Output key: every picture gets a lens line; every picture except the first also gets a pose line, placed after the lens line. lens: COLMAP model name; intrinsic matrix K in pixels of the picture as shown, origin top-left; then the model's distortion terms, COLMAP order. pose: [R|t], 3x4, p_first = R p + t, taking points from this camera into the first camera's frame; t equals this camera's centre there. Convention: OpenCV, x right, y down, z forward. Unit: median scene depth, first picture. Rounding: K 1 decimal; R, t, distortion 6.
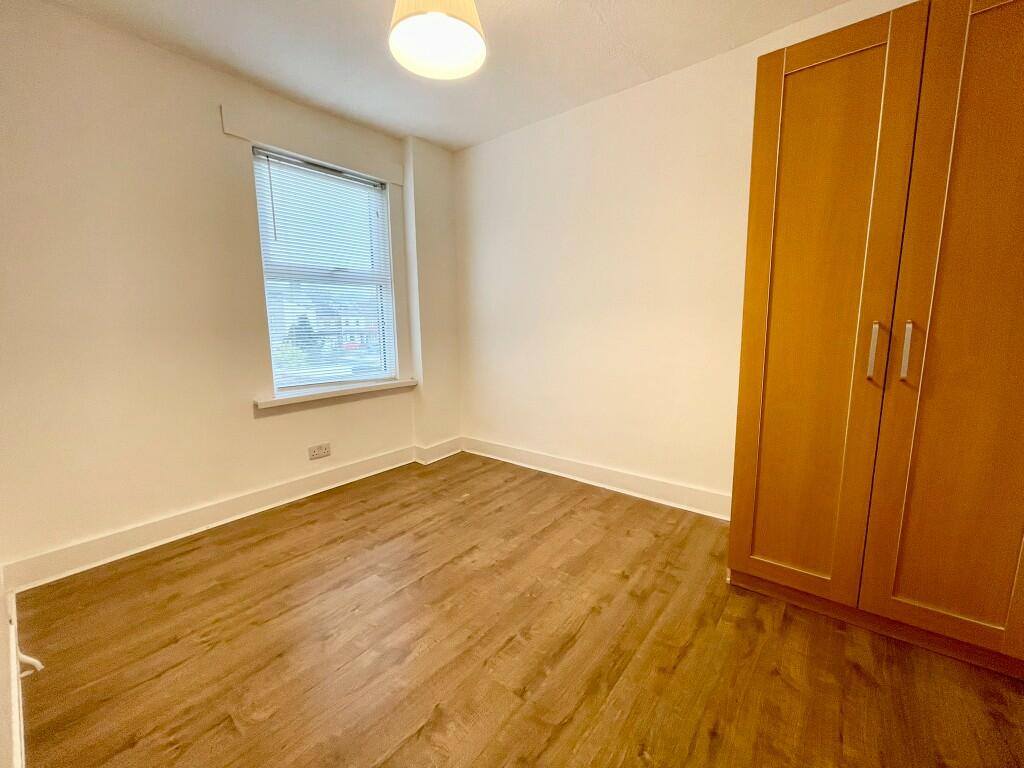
lens RADIAL K [[413.6, 0, 511.7], [0, 413.6, 383.8], [0, 0, 1]] dist [-0.000908, -0.000300]
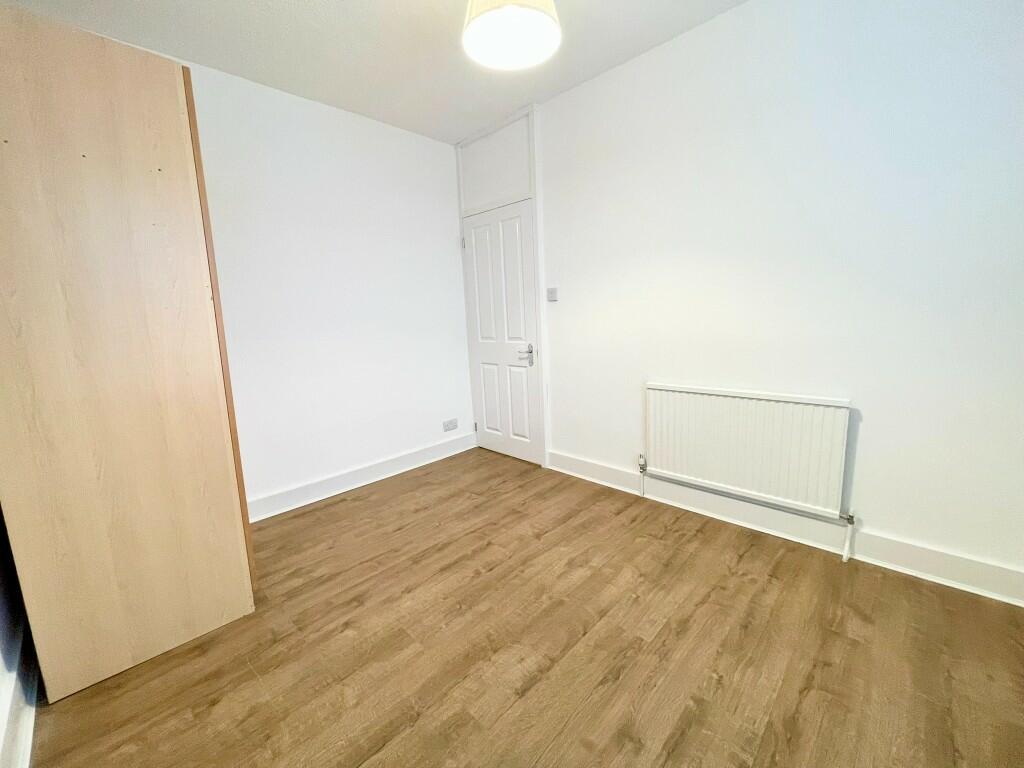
lens RADIAL K [[413.6, 0, 511.8], [0, 413.6, 384.0], [0, 0, 1]] dist [-0.000908, -0.000300]
pose [[-0.994003, 0.041636, 0.101112, -0.192231], [0.071688, 0.946365, 0.315047, -0.278872], [-0.082572, 0.320406, -0.943675, 1.748831]]
